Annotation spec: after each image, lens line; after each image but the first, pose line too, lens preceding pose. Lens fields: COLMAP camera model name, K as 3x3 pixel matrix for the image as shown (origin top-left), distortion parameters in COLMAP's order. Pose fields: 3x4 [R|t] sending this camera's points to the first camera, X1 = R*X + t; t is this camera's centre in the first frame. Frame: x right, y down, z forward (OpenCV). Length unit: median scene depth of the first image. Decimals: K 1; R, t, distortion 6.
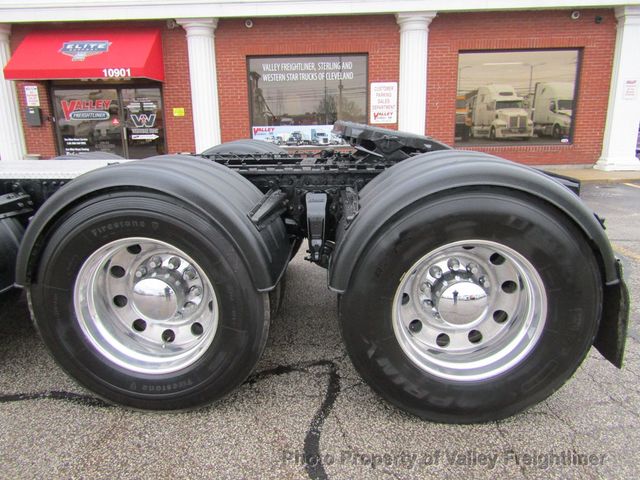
lens RADIAL K [[456.1, 0, 326.3], [0, 456.1, 240.0], [0, 0, 1]] dist [-0.003187, -0.006217]
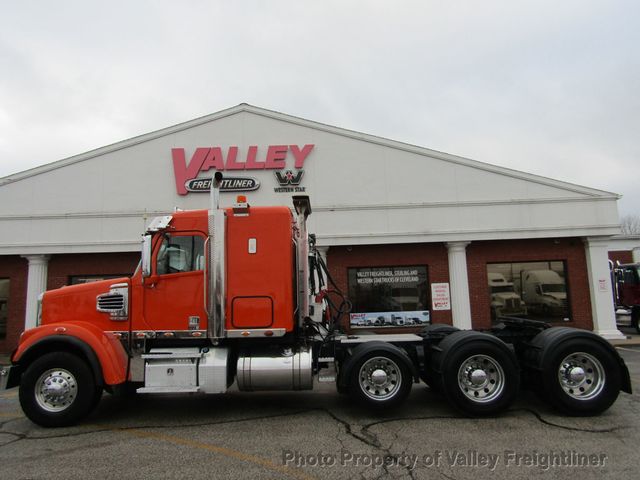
lens RADIAL K [[456.1, 0, 321.1], [0, 456.1, 244.7], [0, 0, 1]] dist [-0.003187, -0.006217]
pose [[0.999556, -0.013398, 0.026619, -0.298296], [0.022296, 0.928889, -0.369686, 0.082271], [-0.019773, 0.370115, 0.928775, -0.428893]]
